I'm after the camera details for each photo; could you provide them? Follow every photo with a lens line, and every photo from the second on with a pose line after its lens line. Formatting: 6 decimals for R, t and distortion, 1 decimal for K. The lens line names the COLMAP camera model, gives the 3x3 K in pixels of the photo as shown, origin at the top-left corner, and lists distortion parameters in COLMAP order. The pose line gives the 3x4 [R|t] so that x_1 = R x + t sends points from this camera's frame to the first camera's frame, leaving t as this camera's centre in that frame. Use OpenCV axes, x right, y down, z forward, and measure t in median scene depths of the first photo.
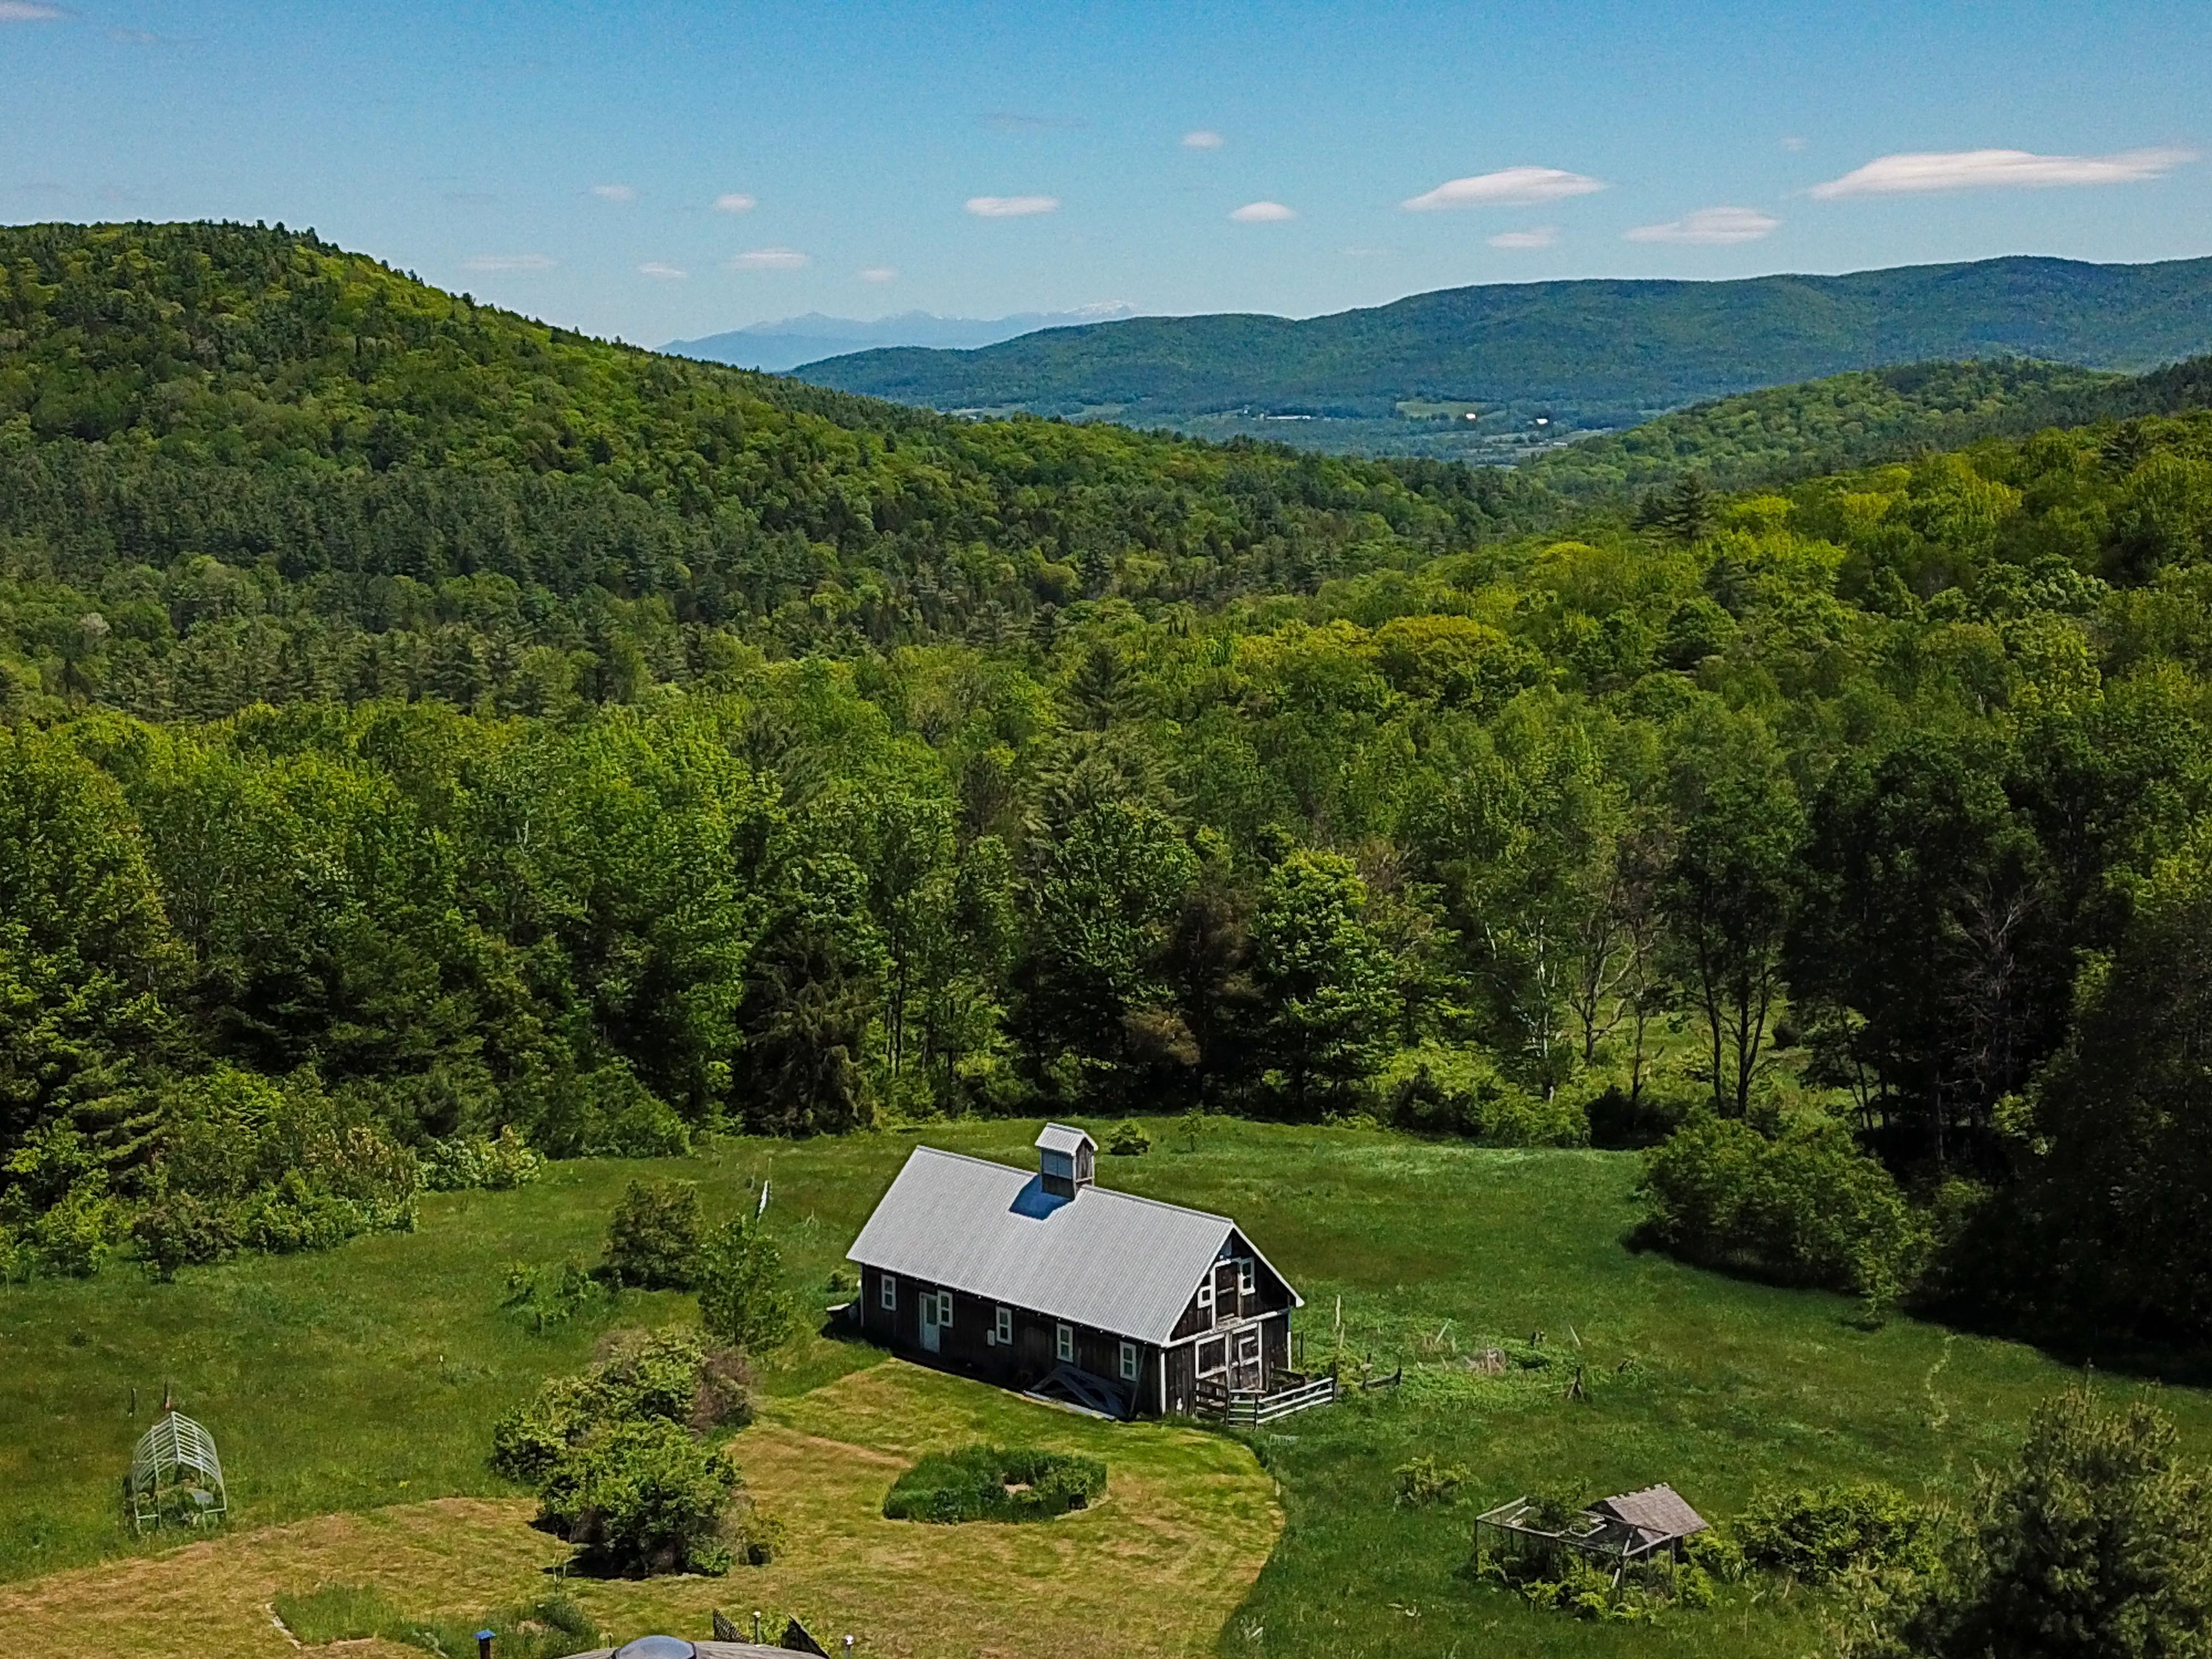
lens RADIAL K [[3372.6, 0, 1117.8], [0, 3372.6, 820.8], [0, 0, 1]] dist [0.395753, -2.273681]
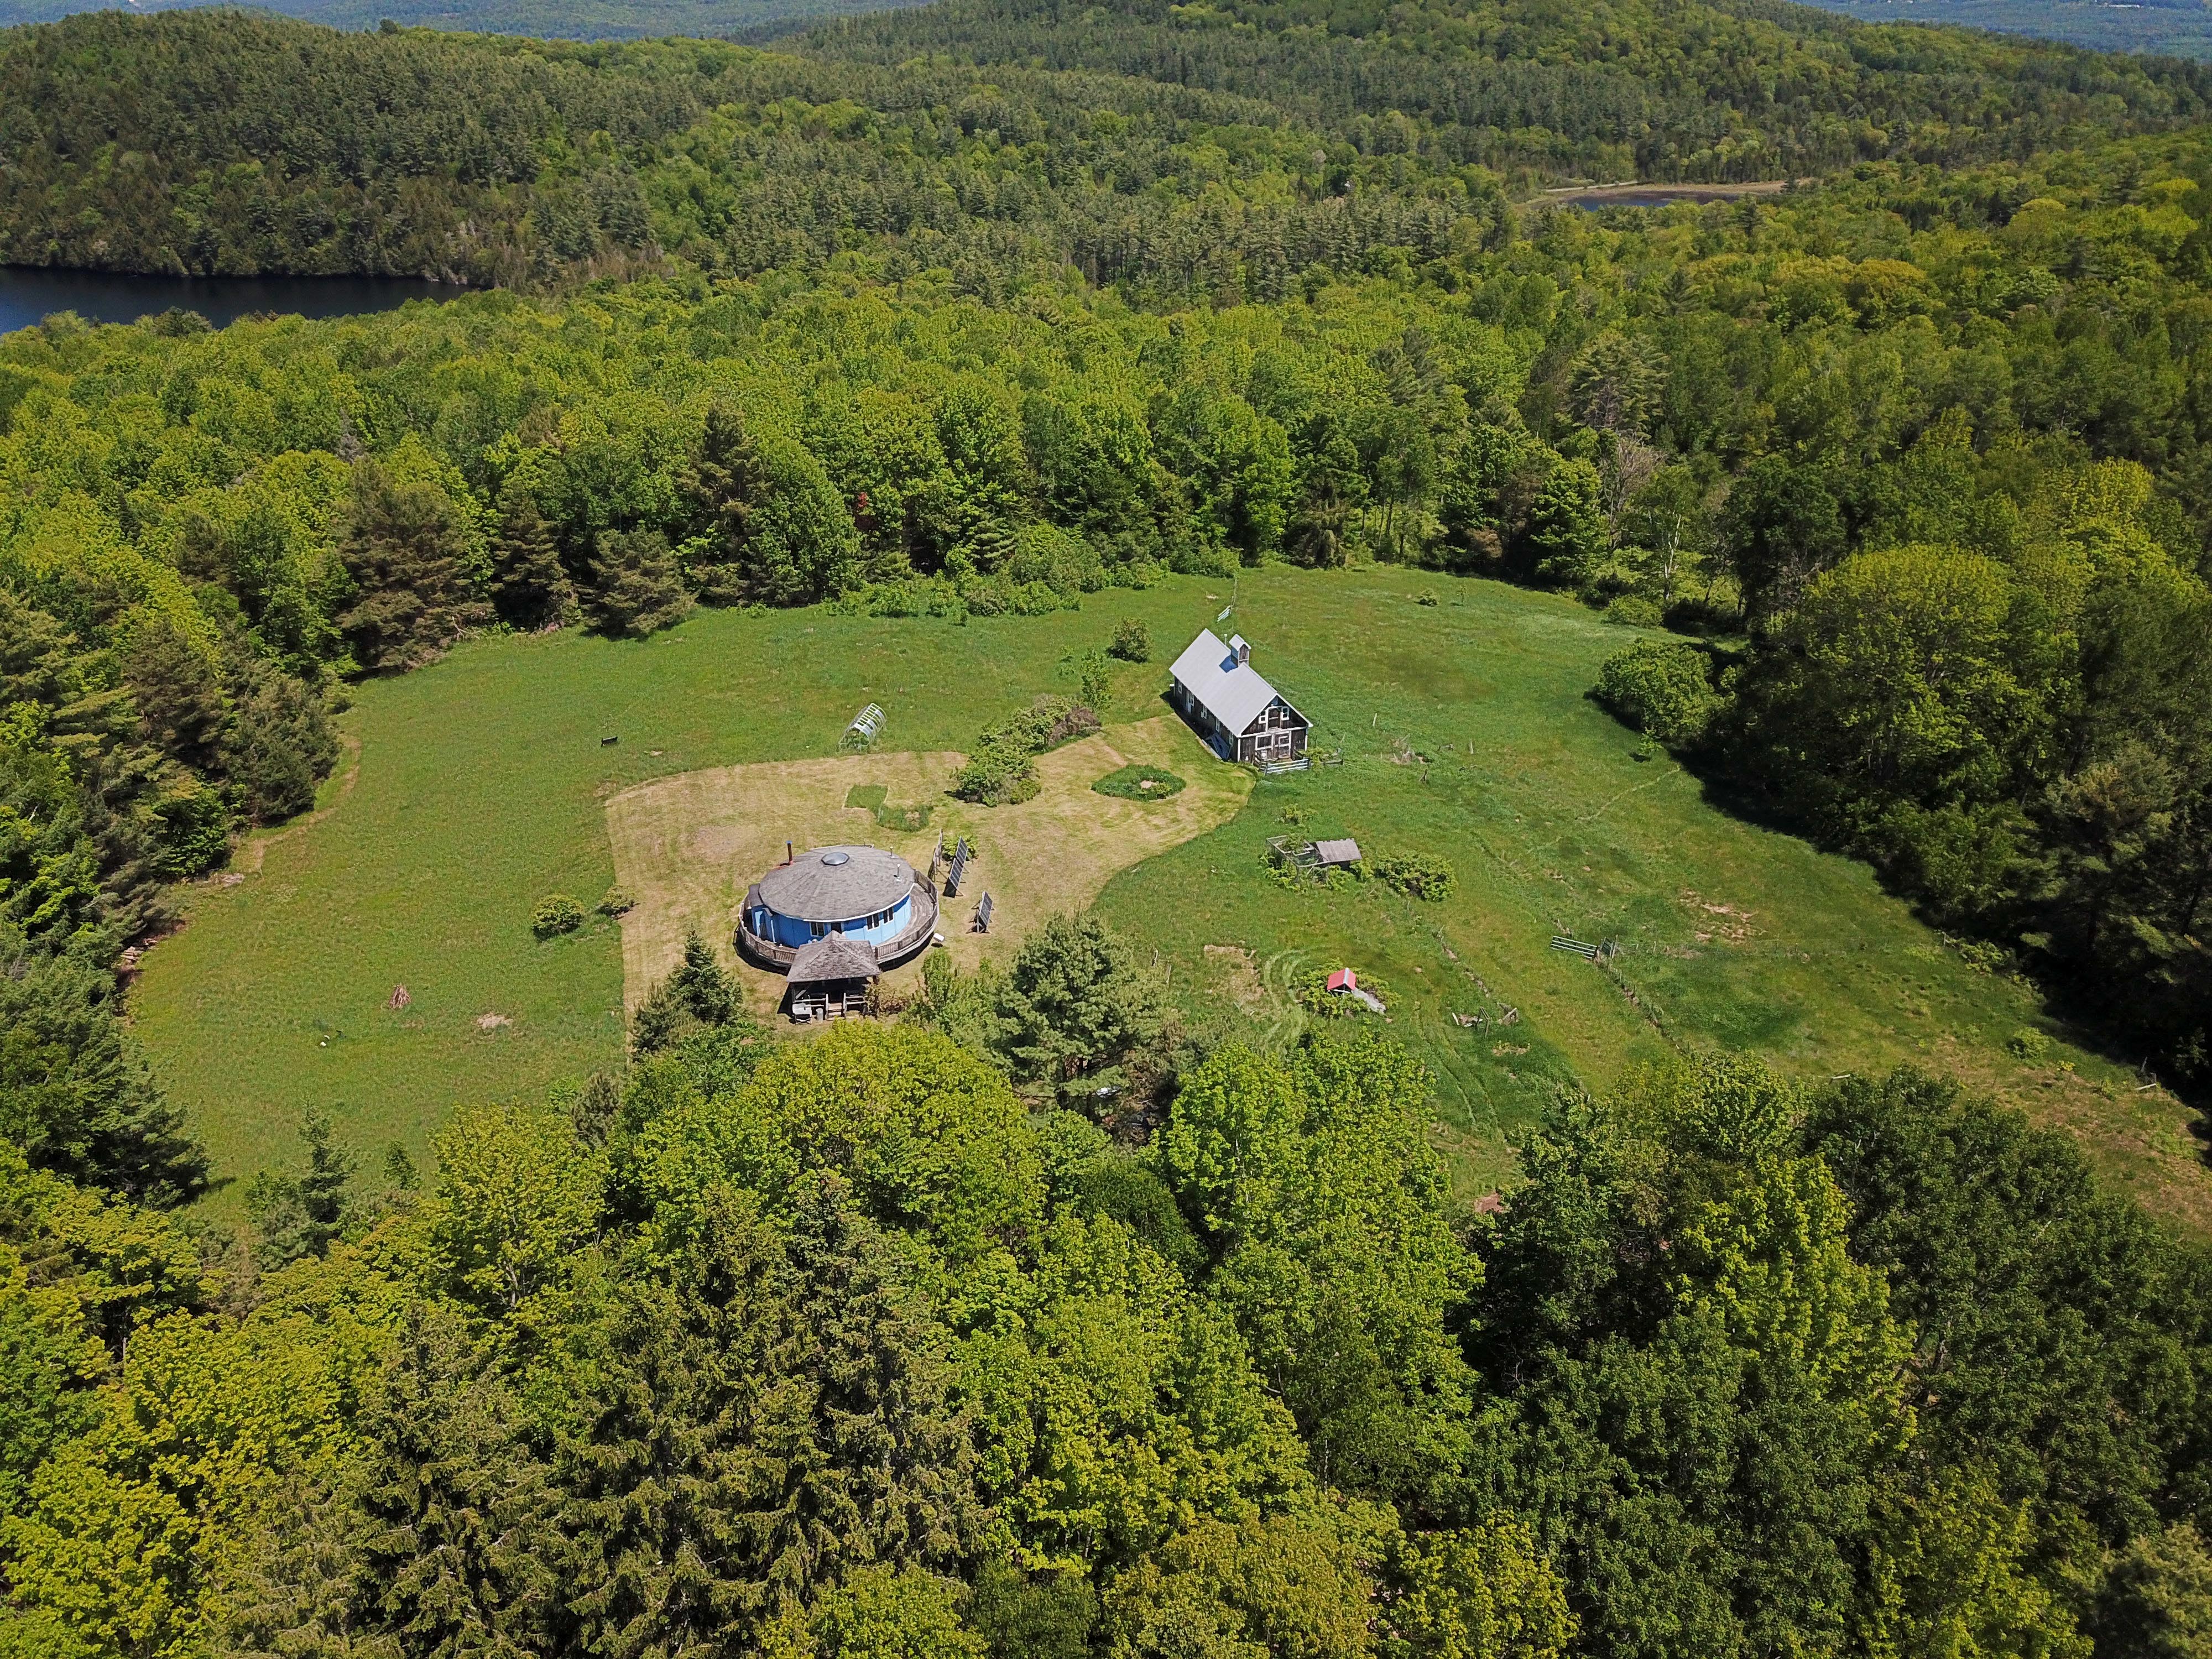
lens RADIAL K [[1715.3, 0, 1107.8], [0, 1715.3, 825.4], [0, 0, 1]] dist [0.008305, 0.001018]
pose [[0.901920, 0.201349, -0.382097, 0.304955], [-0.064915, 0.937831, 0.340969, -0.151650], [0.426996, -0.282723, 0.858919, -0.110135]]
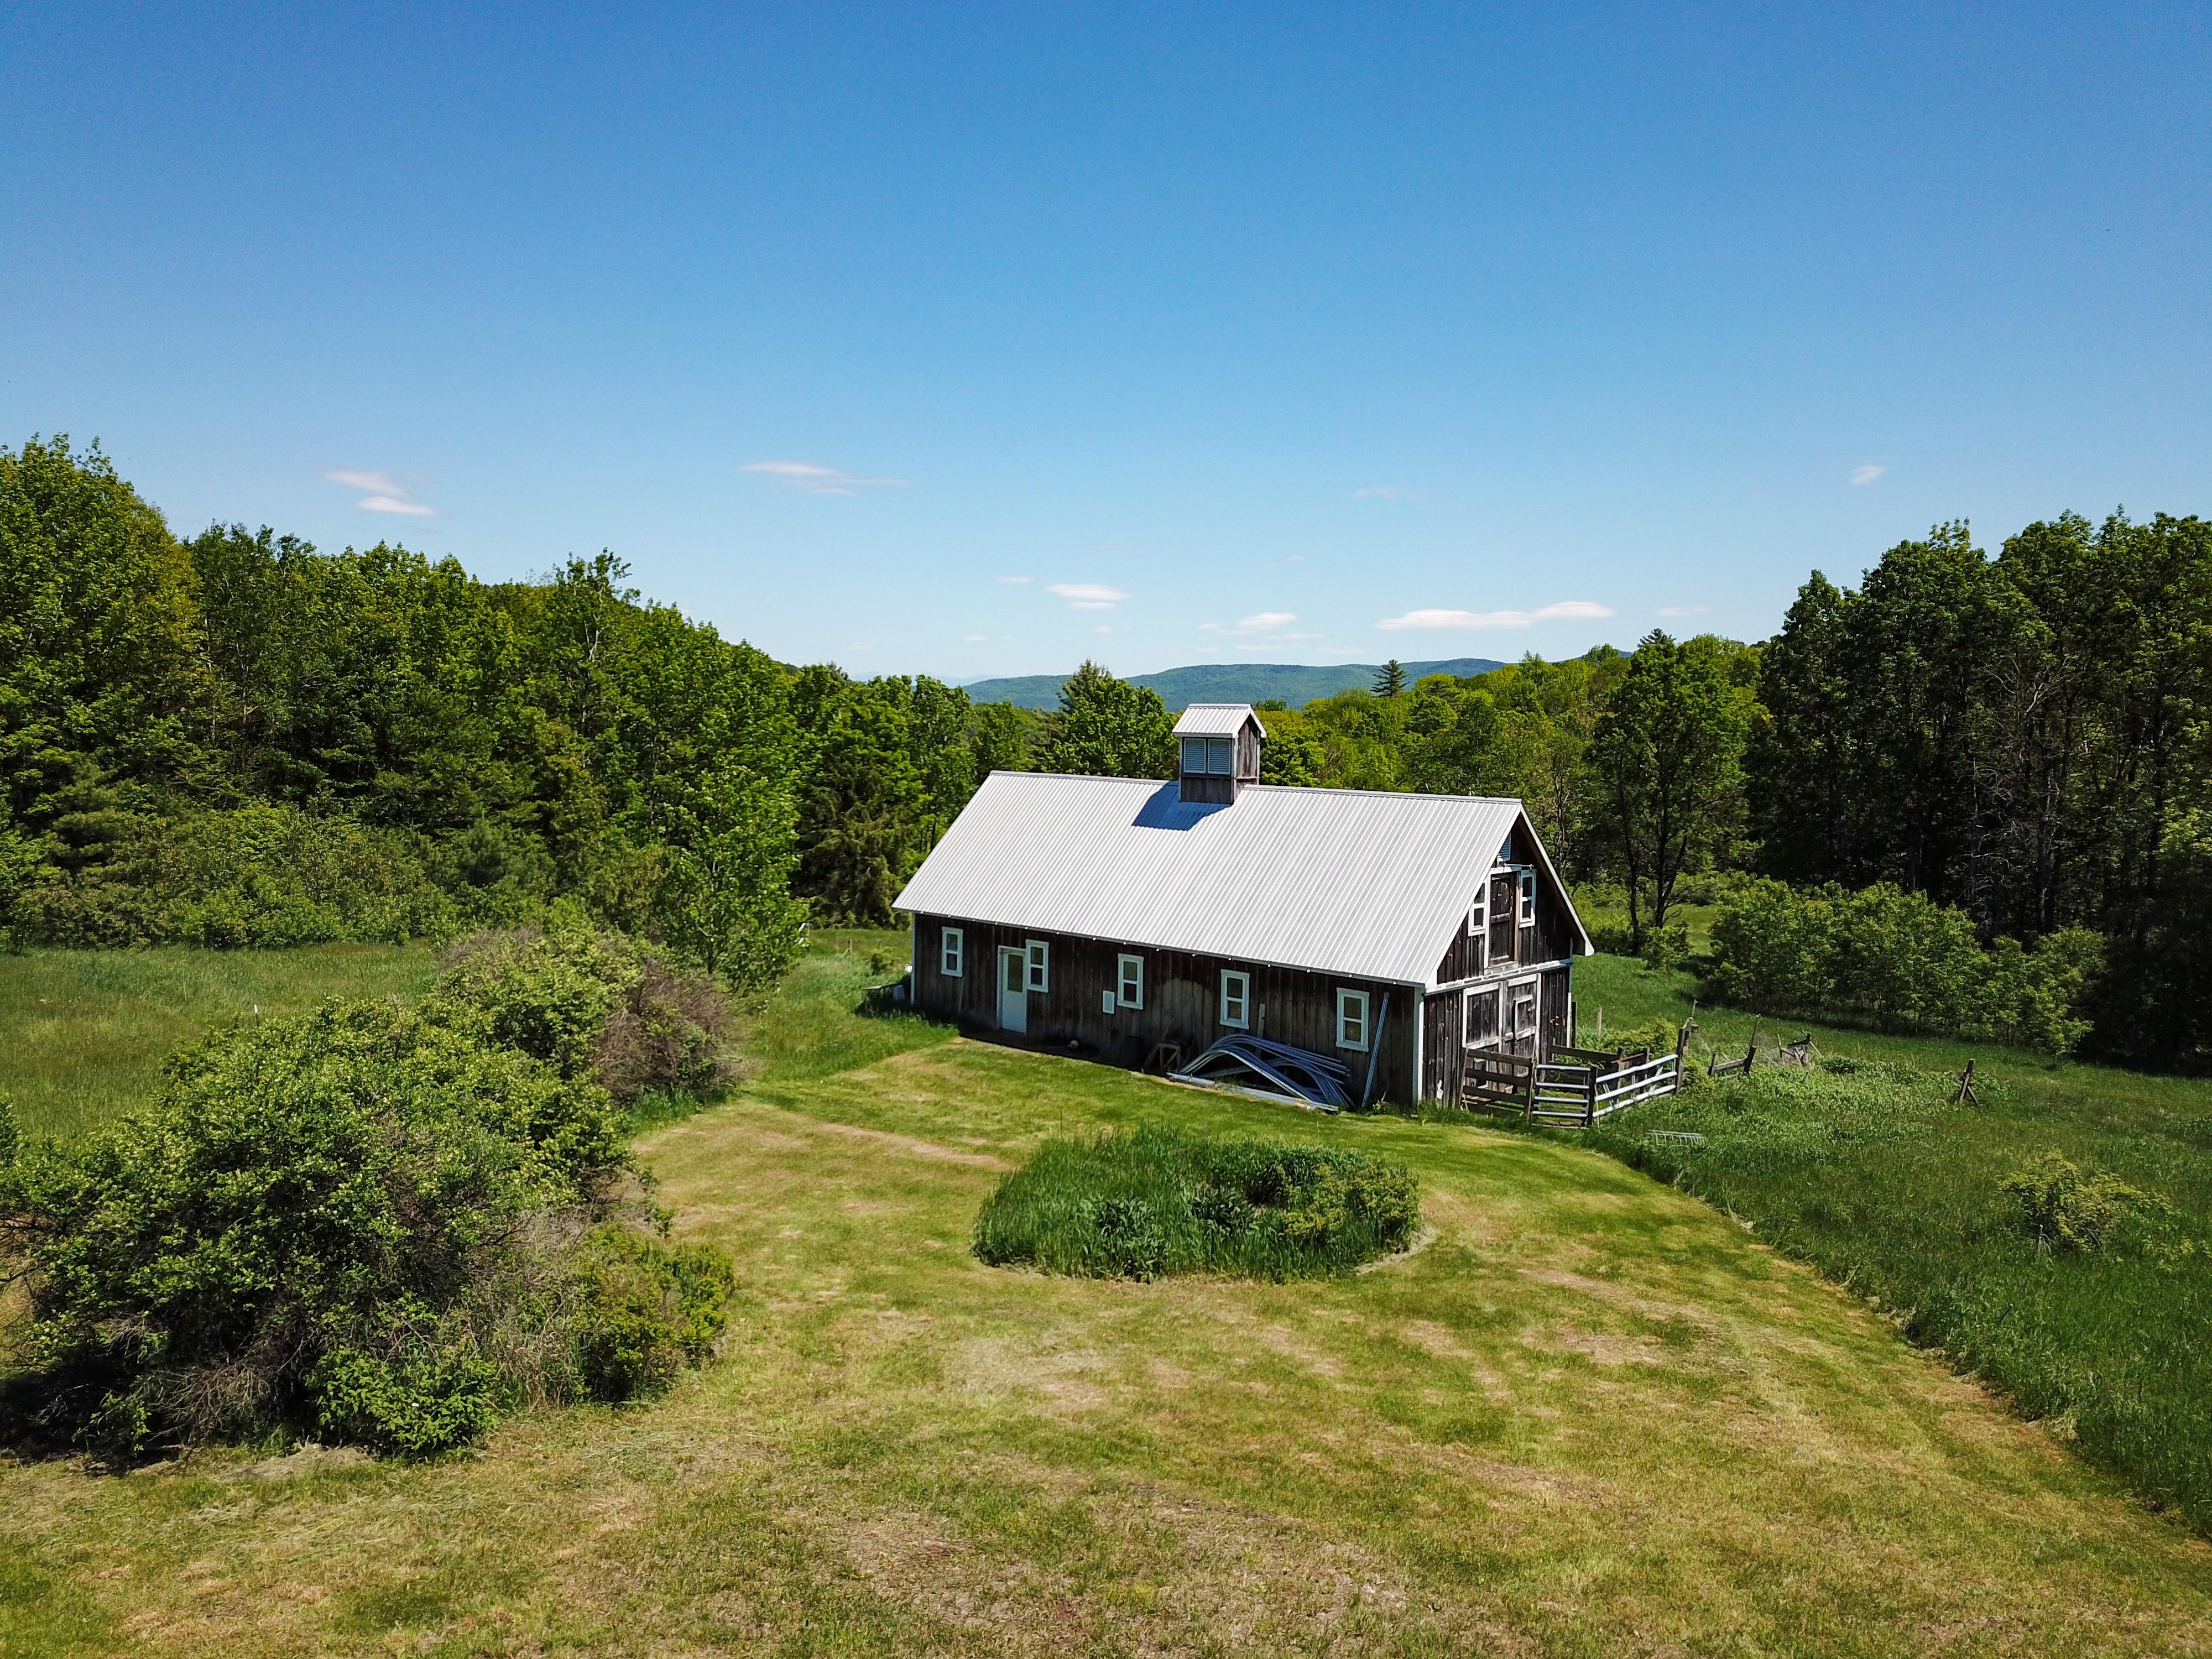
lens RADIAL K [[1693.3, 0, 1114.2], [0, 1693.3, 794.0], [0, 0, 1]] dist [0.069170, -0.104770]
pose [[0.998136, 0.027311, 0.054574, -0.041998], [-0.022886, 0.996522, -0.080123, 0.104337], [-0.056572, 0.078725, 0.995290, 0.503596]]
